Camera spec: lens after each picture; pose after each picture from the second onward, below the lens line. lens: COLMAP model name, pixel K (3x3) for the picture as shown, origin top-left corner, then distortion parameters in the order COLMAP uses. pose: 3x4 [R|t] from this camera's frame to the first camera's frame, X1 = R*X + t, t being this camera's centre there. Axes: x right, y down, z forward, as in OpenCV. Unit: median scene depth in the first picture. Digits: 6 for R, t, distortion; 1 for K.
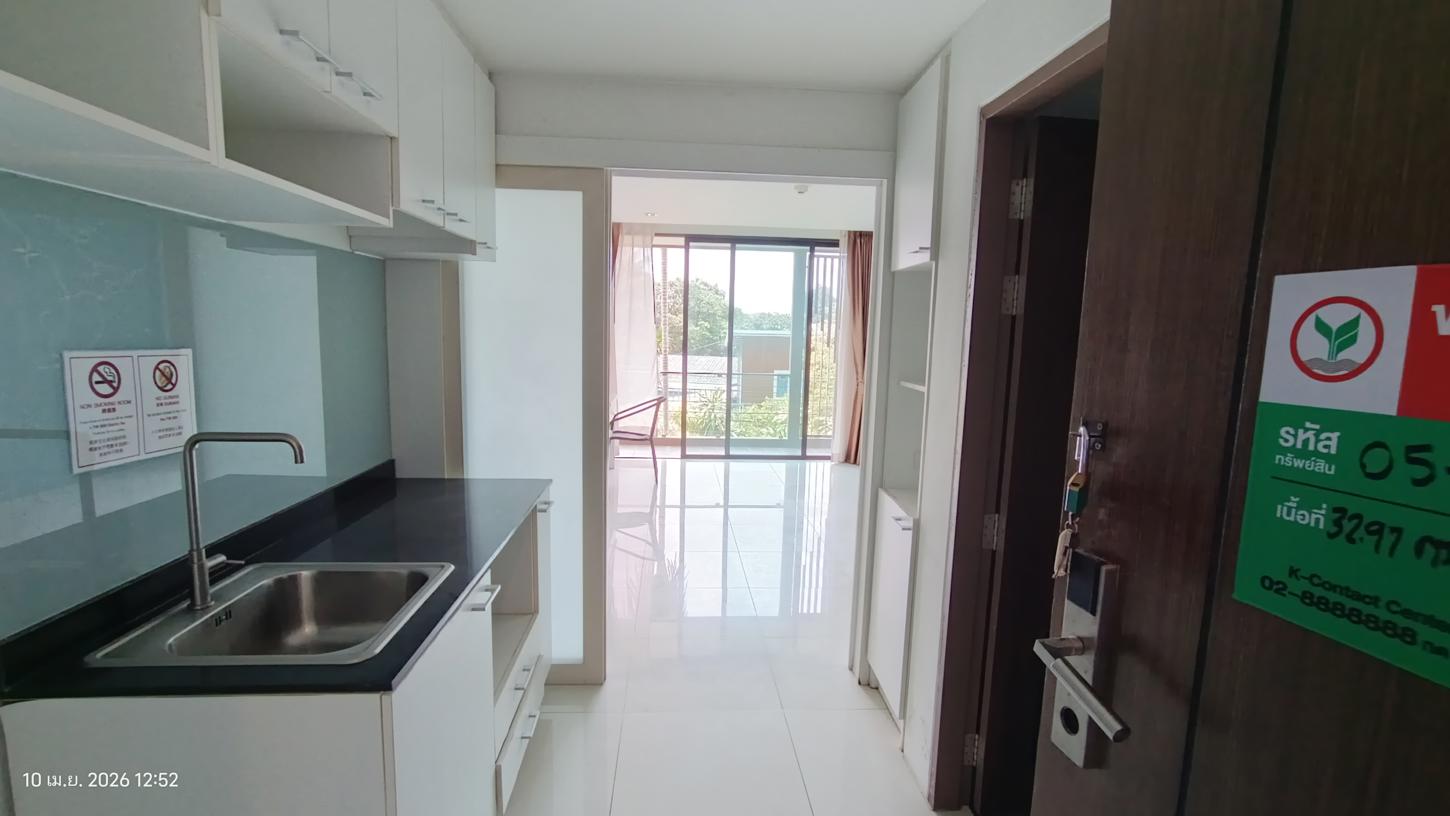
lens RADIAL K [[666.4, 0, 723.2], [0, 666.4, 410.9], [0, 0, 1]] dist [-0.011121, 0.004551]
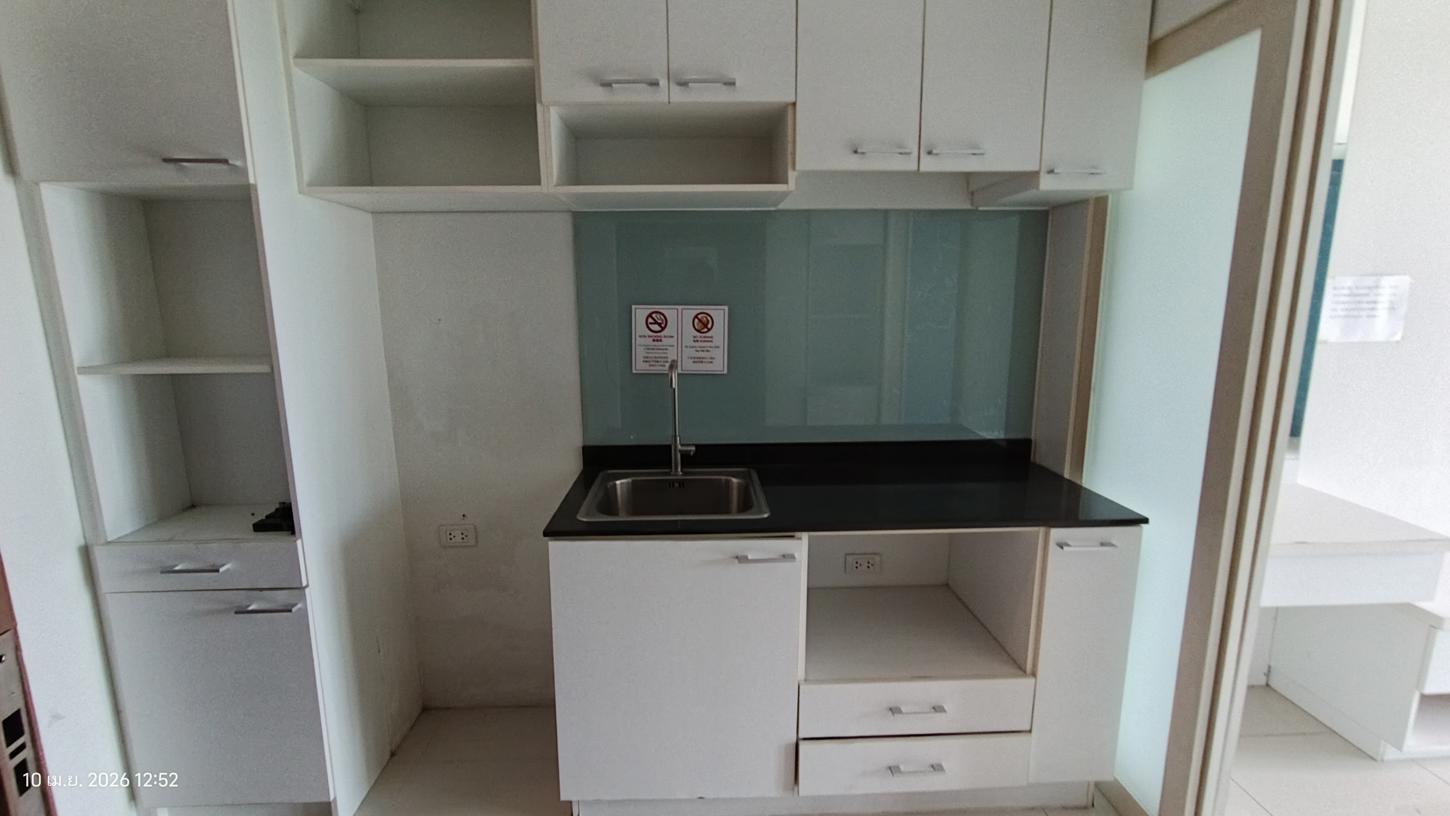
lens RADIAL K [[666.4, 0, 720.7], [0, 666.4, 404.2], [0, 0, 1]] dist [-0.011121, 0.004551]
pose [[-0.036594, 0.160528, -0.986353, 0.477372], [-0.114731, 0.979812, 0.163720, -0.085372], [0.992722, 0.119156, -0.017437, 0.746083]]
